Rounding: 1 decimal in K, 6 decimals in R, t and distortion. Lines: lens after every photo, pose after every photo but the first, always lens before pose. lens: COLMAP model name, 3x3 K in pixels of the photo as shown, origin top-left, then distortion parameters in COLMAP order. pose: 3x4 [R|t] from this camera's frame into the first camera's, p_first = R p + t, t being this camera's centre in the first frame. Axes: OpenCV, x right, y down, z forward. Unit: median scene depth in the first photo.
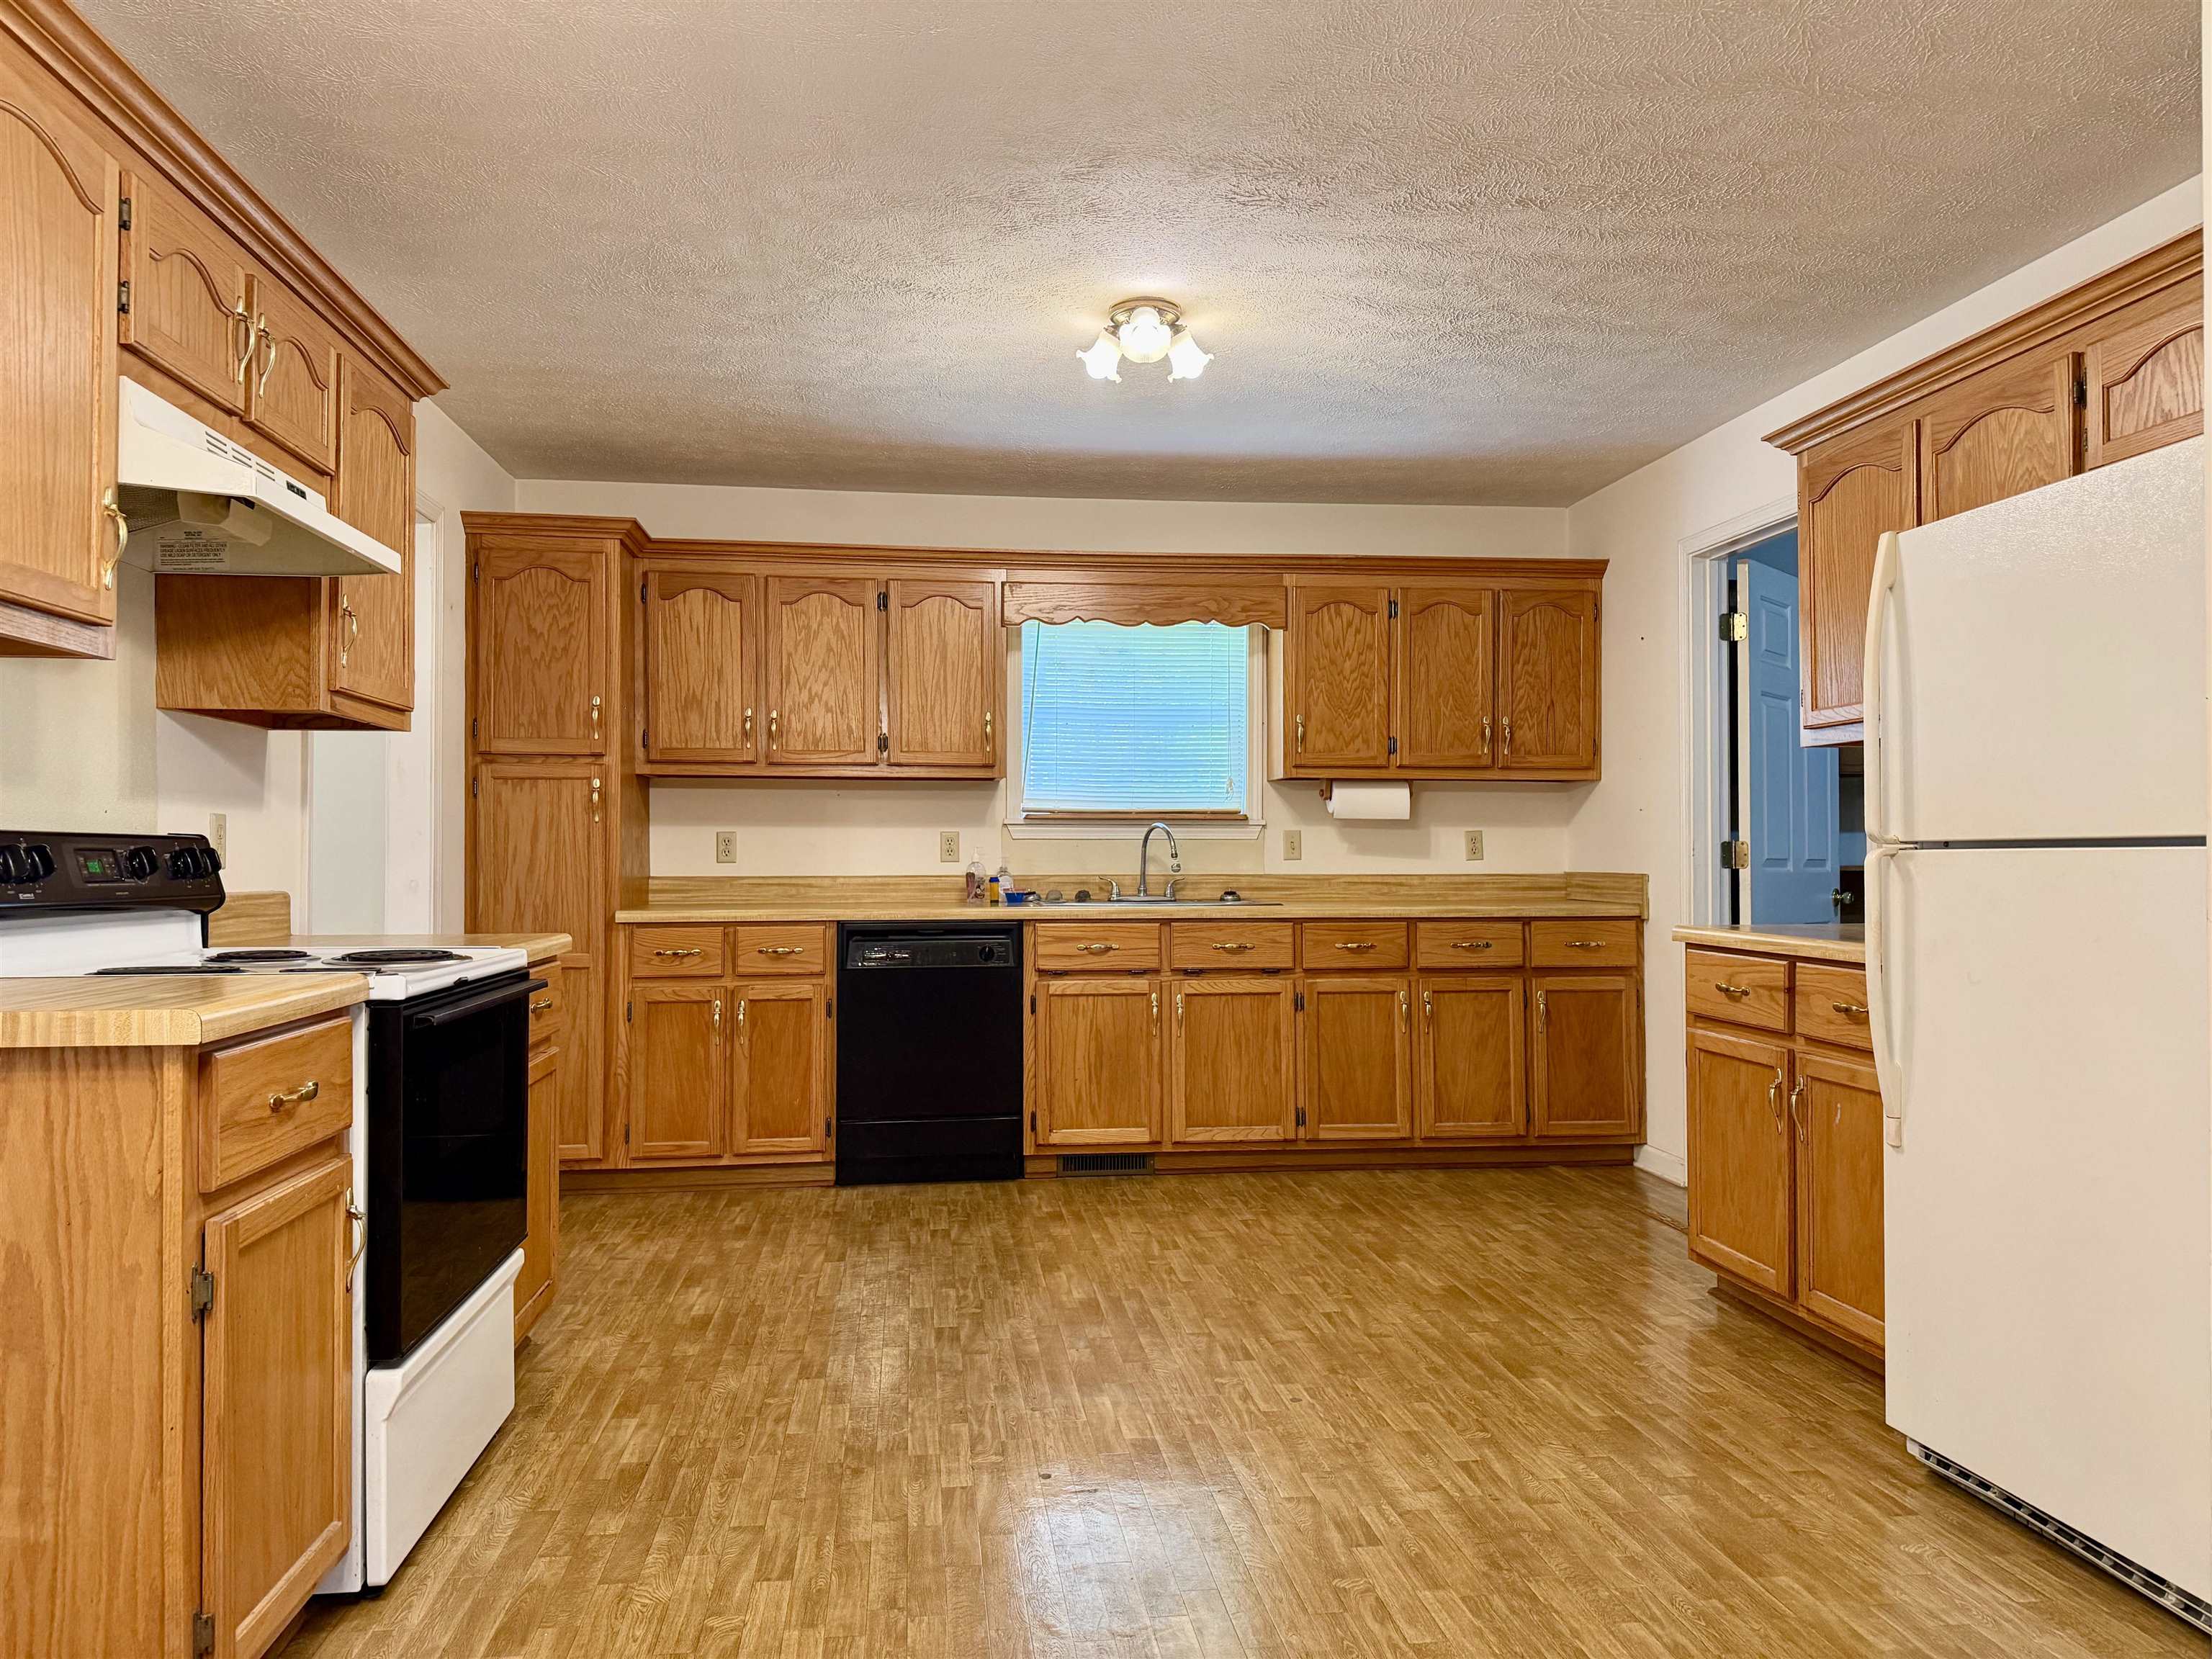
lens RADIAL K [[1563.2, 0, 1106.0], [0, 1563.2, 829.5], [0, 0, 1]] dist [0.001951, -0.008513]
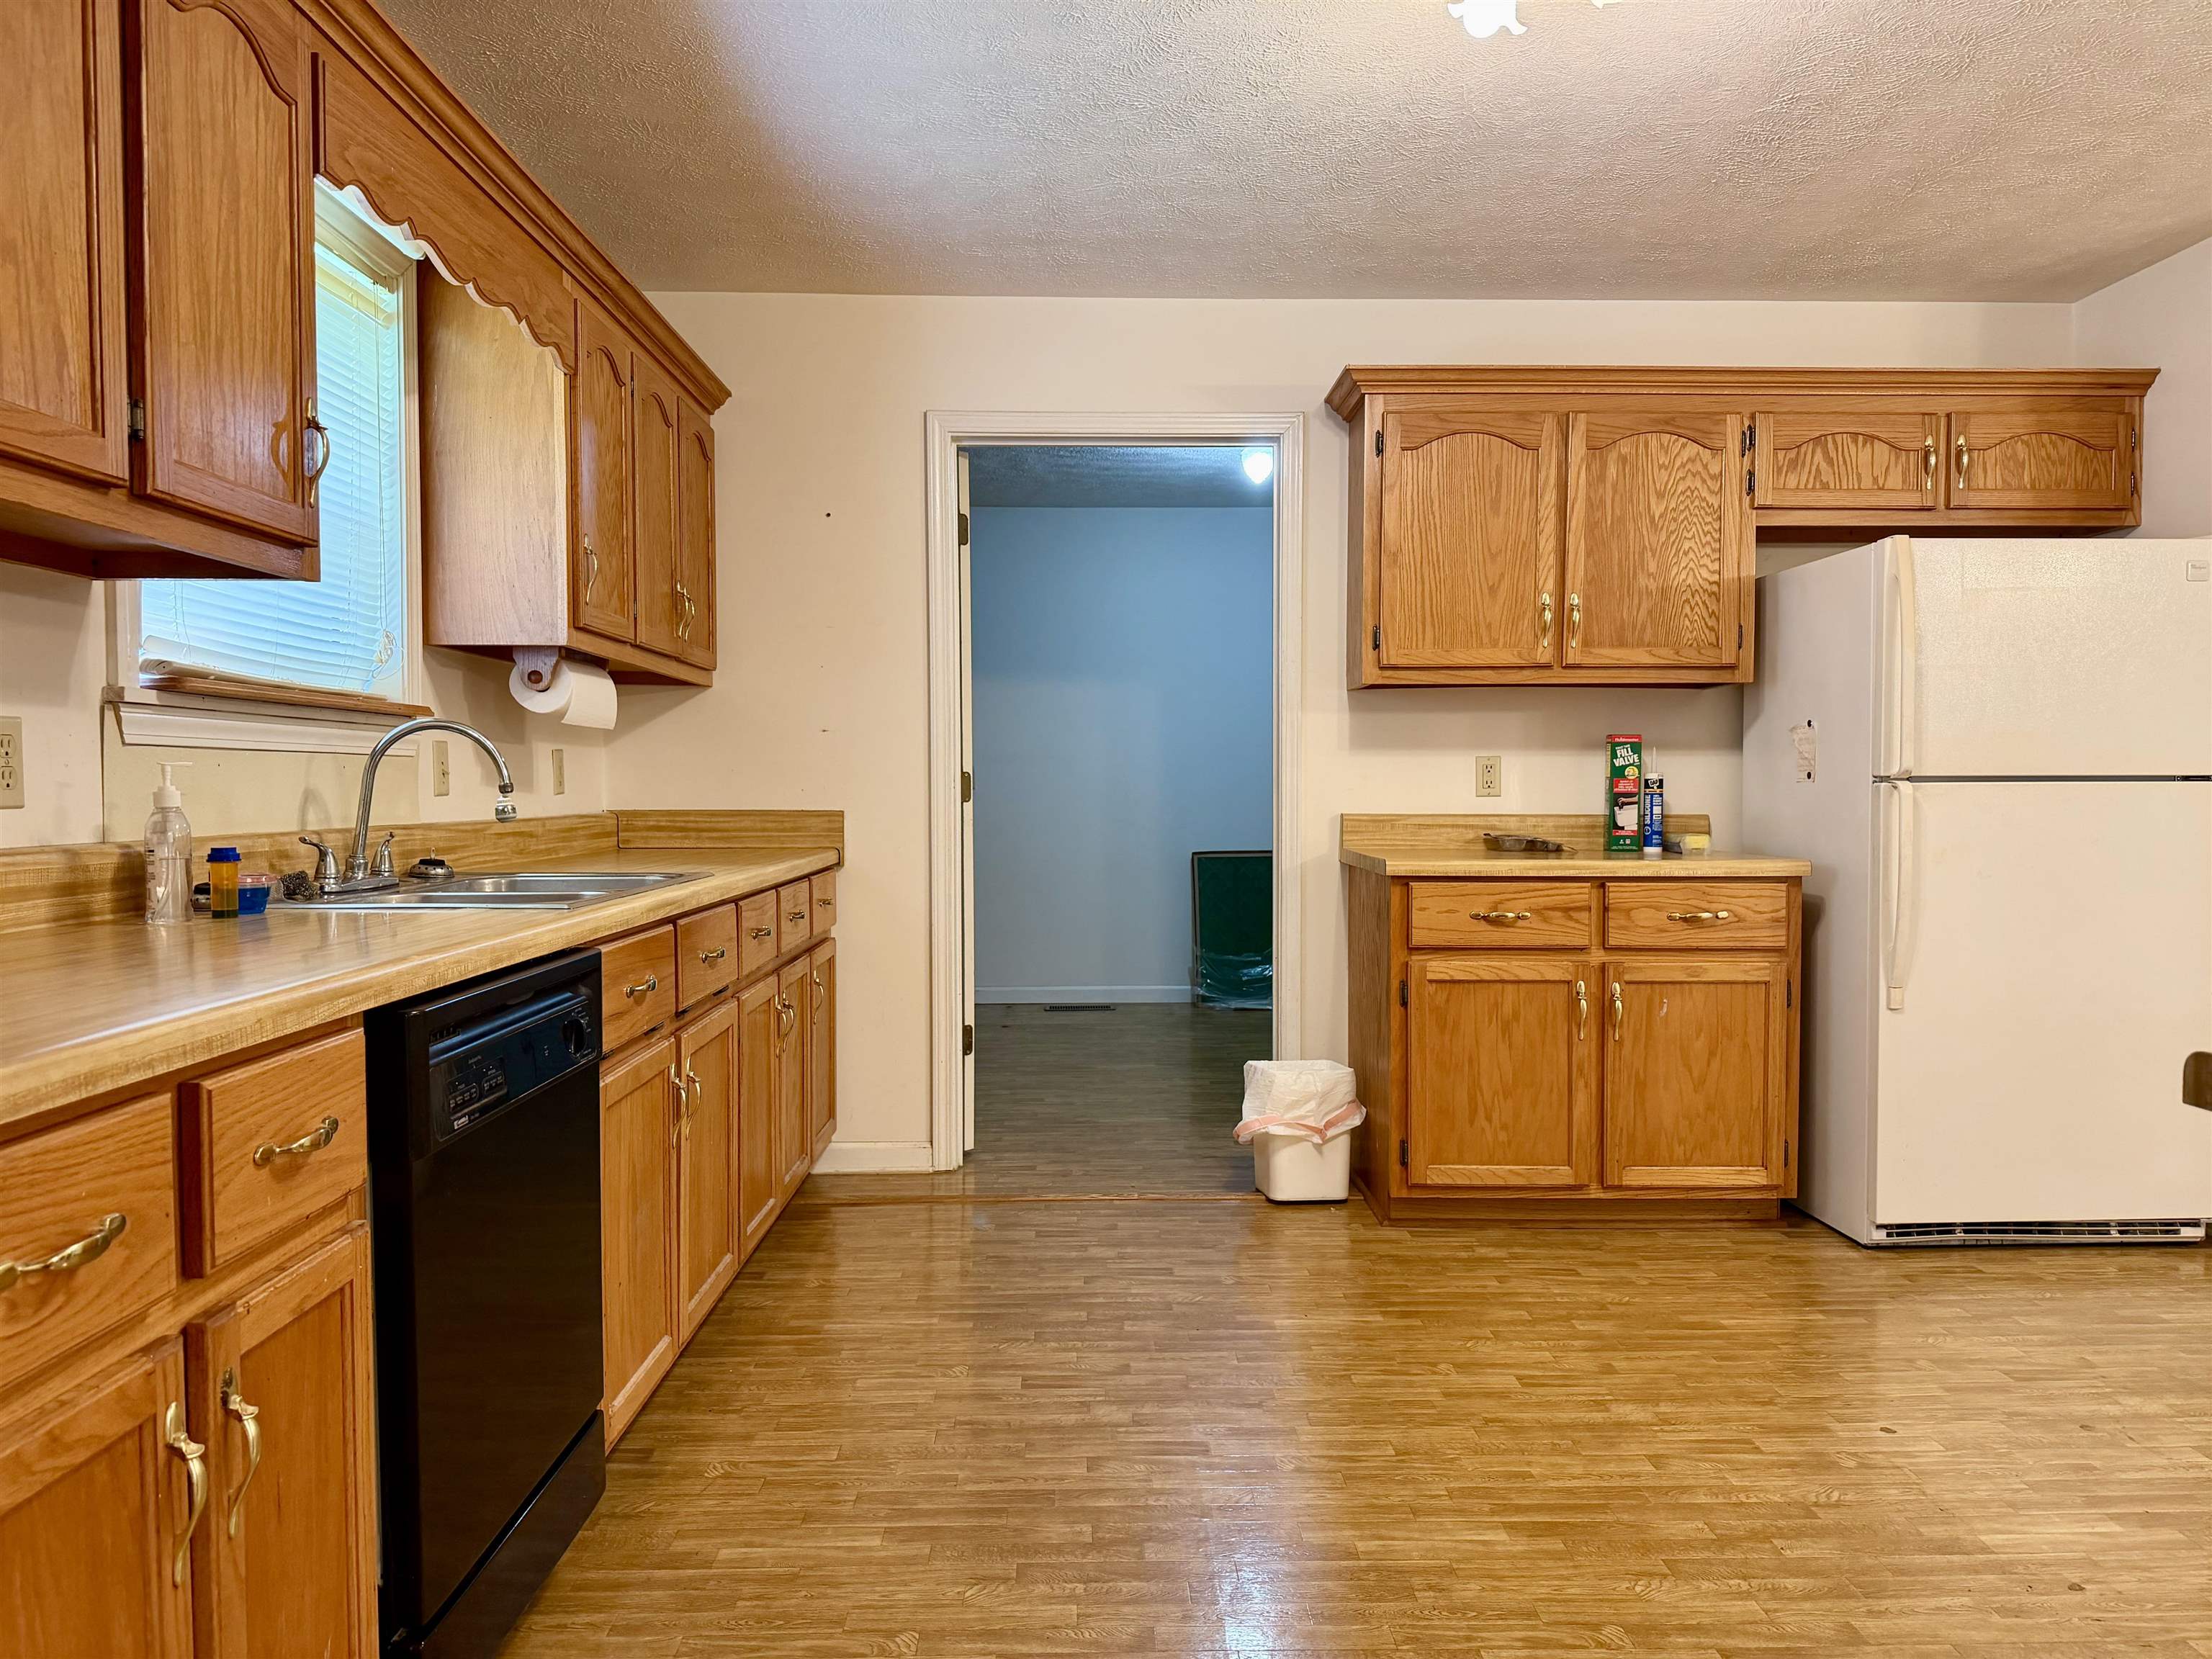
lens RADIAL K [[1563.2, 0, 1106.0], [0, 1563.2, 829.5], [0, 0, 1]] dist [0.001951, -0.008513]
pose [[0.100221, -0.037665, 0.994252, -0.681555], [-0.016179, 0.999089, 0.039479, 0.008402], [-0.994834, -0.020042, 0.099520, 1.210220]]
